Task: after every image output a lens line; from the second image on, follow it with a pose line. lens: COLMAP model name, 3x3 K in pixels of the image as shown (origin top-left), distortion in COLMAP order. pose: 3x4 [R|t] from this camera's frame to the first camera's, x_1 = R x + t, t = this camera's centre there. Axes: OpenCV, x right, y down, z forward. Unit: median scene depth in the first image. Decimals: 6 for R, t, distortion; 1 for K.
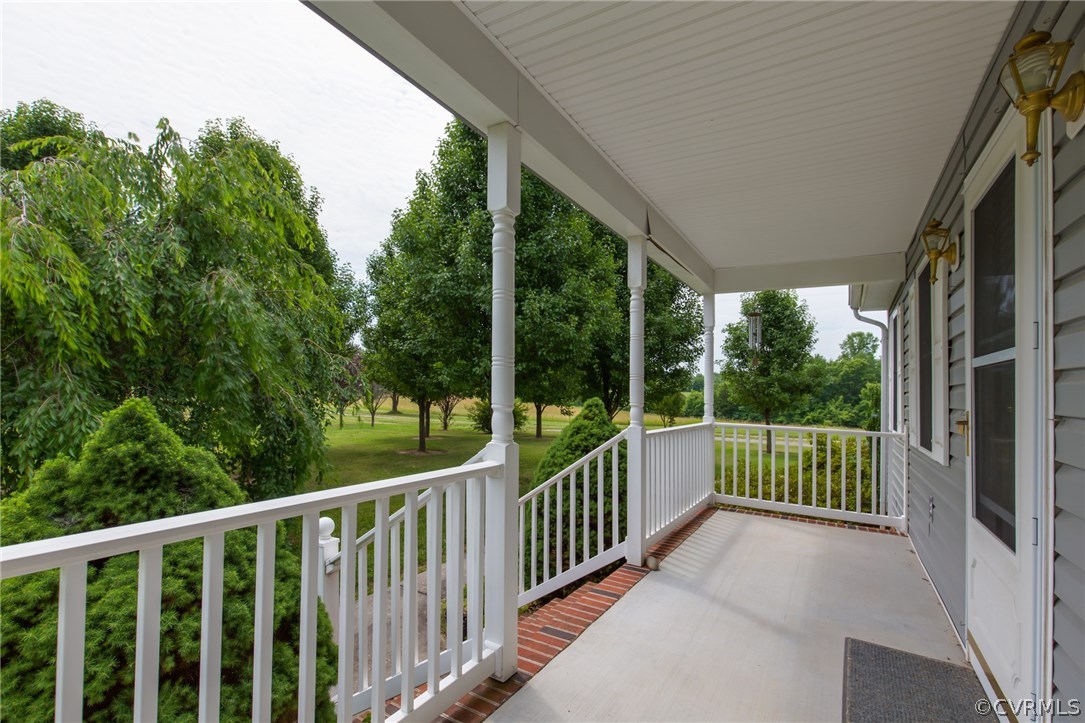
lens RADIAL K [[493.2, 0, 541.9], [0, 493.2, 375.3], [0, 0, 1]] dist [0.000204, -0.000072]
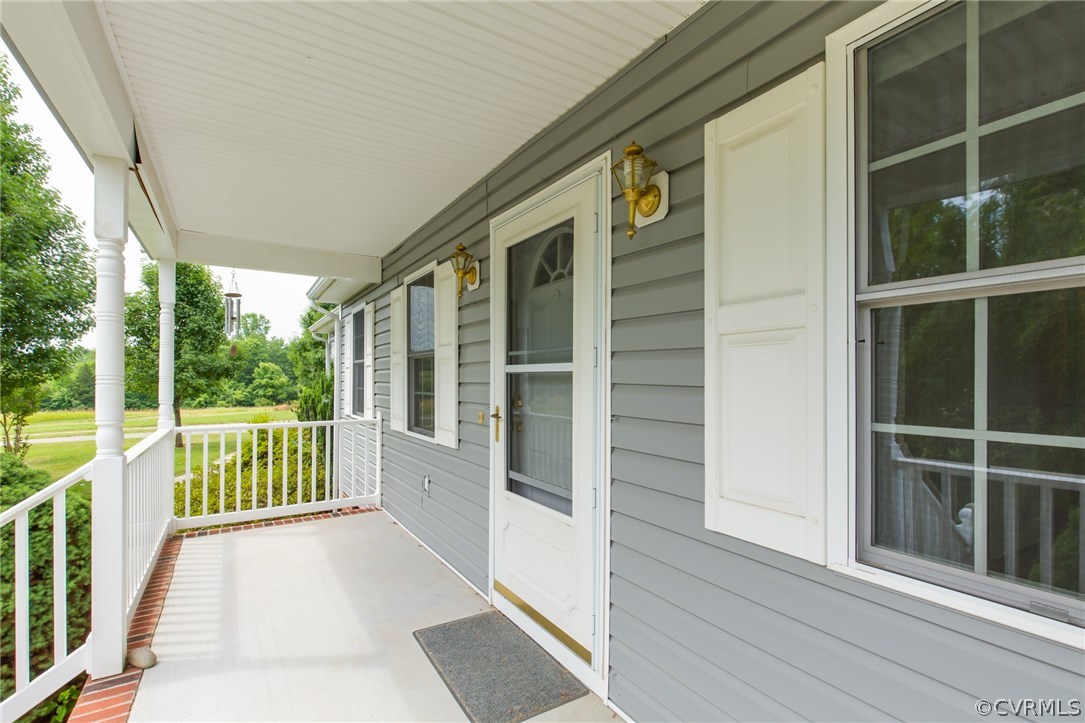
lens RADIAL K [[488.4, 0, 542.5], [0, 488.4, 361.5], [0, 0, 1]] dist [-0.000391, -0.000437]
pose [[0.442051, 0.002046, 0.896988, -0.099716], [-0.014319, 0.999886, 0.004776, -0.024111], [-0.896876, -0.014955, 0.442030, 0.174630]]
